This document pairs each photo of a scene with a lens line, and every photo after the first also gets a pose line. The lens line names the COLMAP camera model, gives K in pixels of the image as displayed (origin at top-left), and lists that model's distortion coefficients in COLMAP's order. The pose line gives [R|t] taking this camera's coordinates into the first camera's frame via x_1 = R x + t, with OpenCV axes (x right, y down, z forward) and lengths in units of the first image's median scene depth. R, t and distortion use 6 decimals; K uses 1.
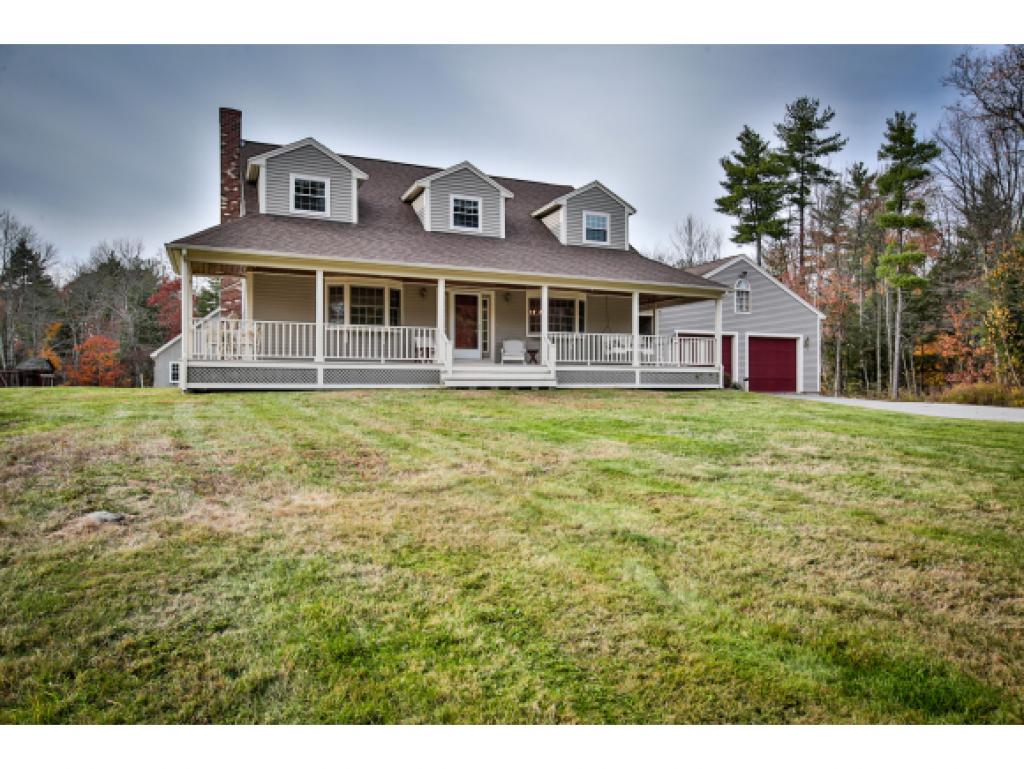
lens RADIAL K [[657.6, 0, 512.0], [0, 657.6, 384.5], [0, 0, 1]] dist [0.008169, -0.000694]
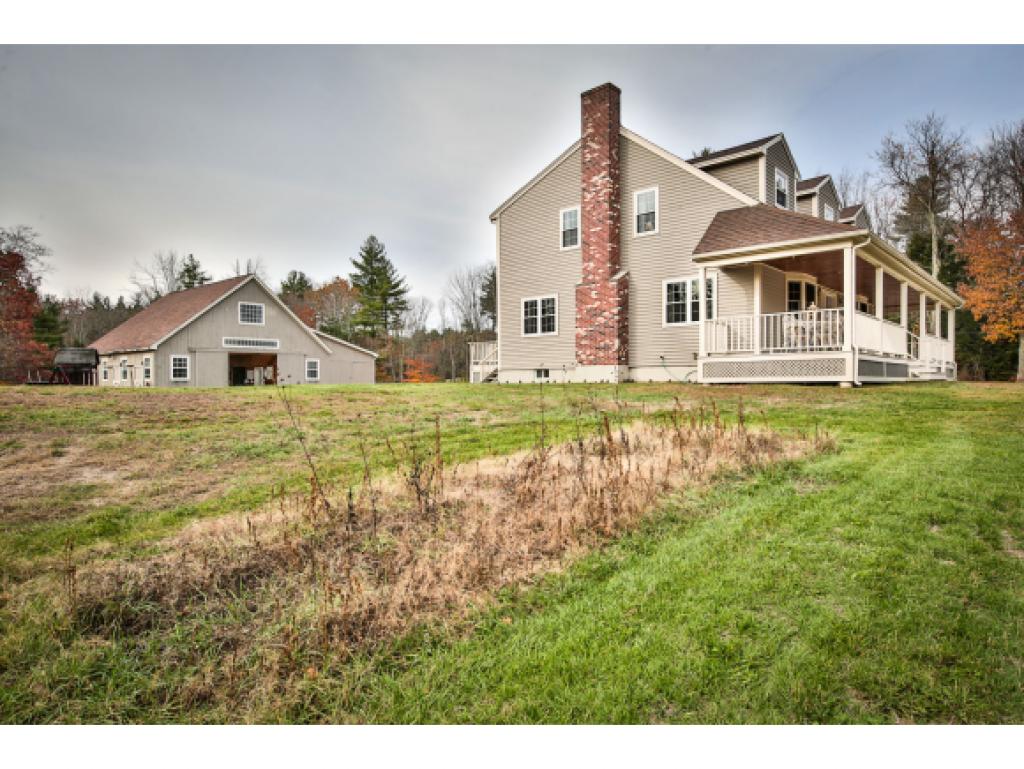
lens RADIAL K [[600.4, 0, 512.0], [0, 600.4, 384.5], [0, 0, 1]] dist [0.014772, -0.000176]
pose [[0.917026, -0.007284, 0.398761, -0.651712], [0.005702, 0.999970, 0.005155, 0.001339], [-0.398787, -0.002453, 0.917040, 0.192313]]
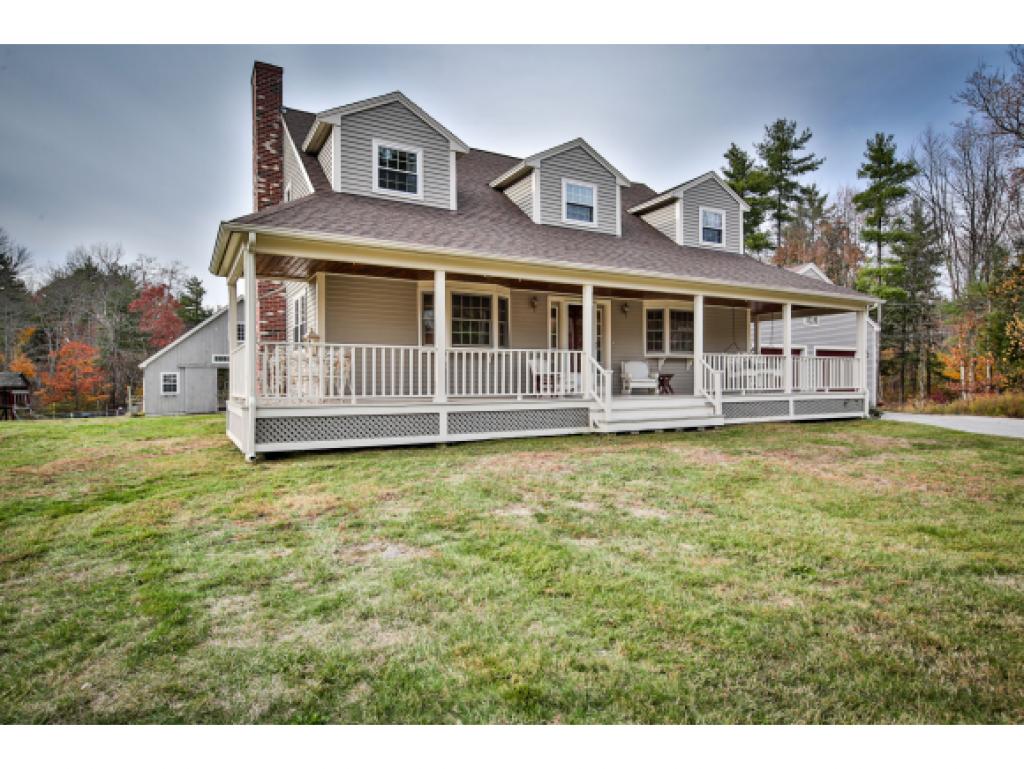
lens RADIAL K [[574.0, 0, 512.0], [0, 574.0, 384.5], [0, 0, 1]] dist [0.006891, -0.000030]
pose [[0.995795, -0.006421, 0.091382, -0.147198], [0.005792, 0.999958, 0.007143, -0.030955], [-0.091424, -0.006583, 0.995790, 0.211188]]
